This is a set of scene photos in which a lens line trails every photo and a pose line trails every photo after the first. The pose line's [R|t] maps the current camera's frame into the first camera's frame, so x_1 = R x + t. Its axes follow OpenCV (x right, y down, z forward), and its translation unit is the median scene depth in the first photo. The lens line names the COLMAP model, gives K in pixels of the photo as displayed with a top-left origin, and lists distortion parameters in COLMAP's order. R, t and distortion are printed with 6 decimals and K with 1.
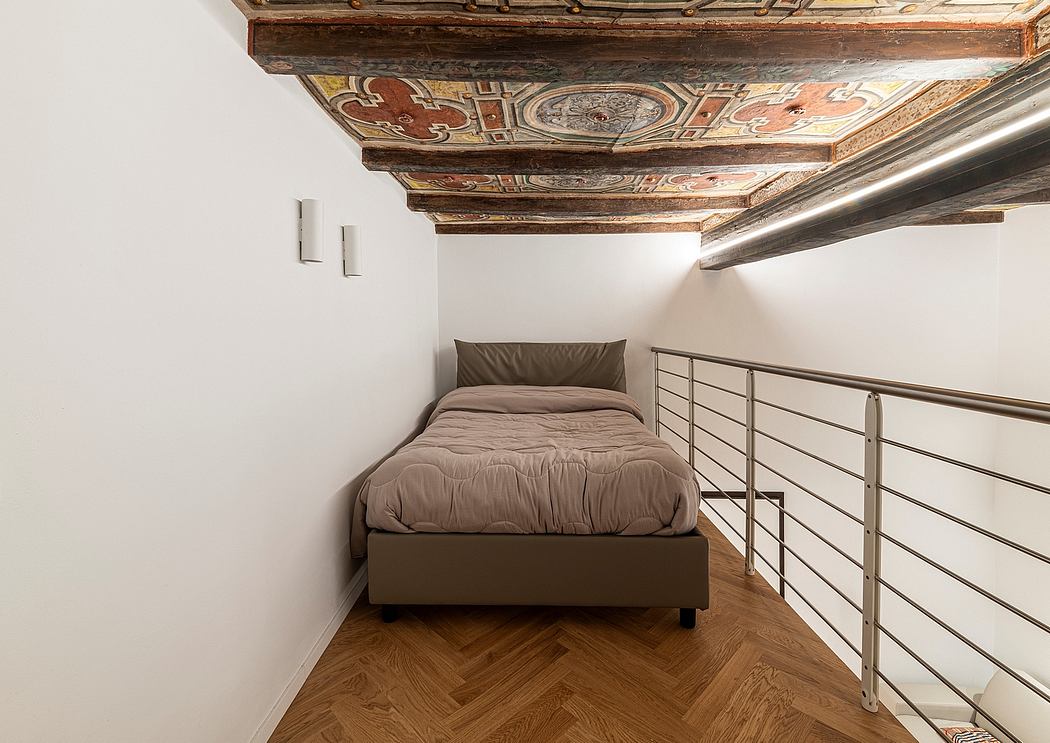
lens RADIAL K [[475.5, 0, 525.4], [0, 475.5, 334.4], [0, 0, 1]] dist [-0.000990, -0.000181]
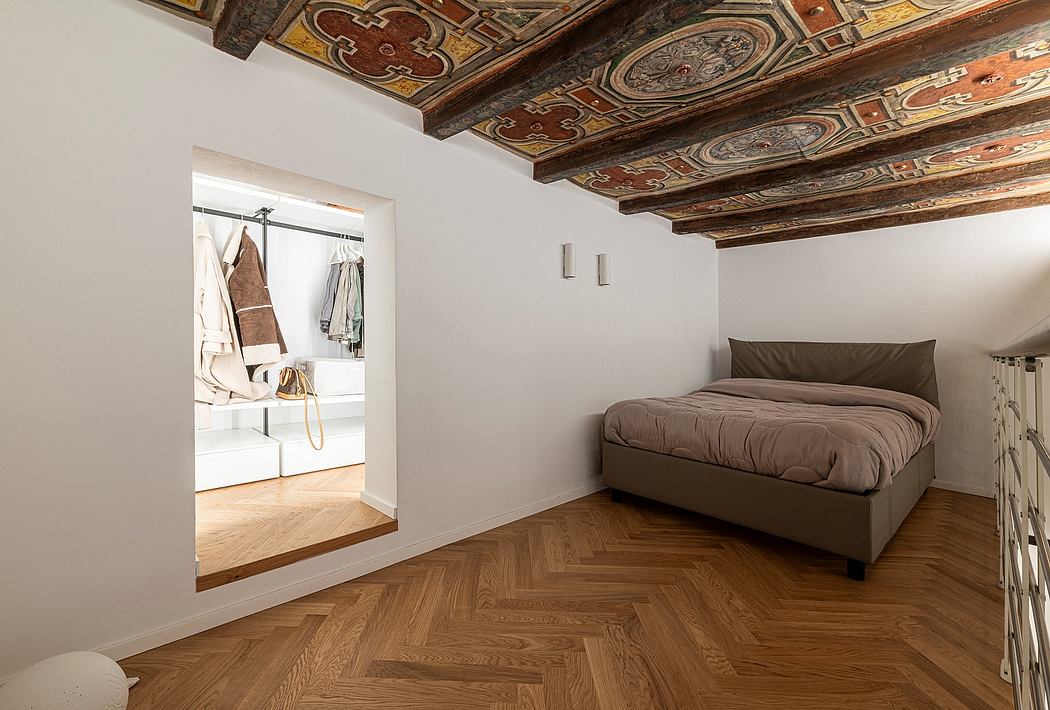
lens RADIAL K [[466.9, 0, 525.0], [0, 466.9, 355.0], [0, 0, 1]] dist [0.001682, 0.000357]
pose [[0.727431, 0.024489, -0.685743, 0.461674], [-0.025481, 0.999638, 0.008668, 0.092976], [0.685707, 0.011168, 0.727792, -0.289608]]
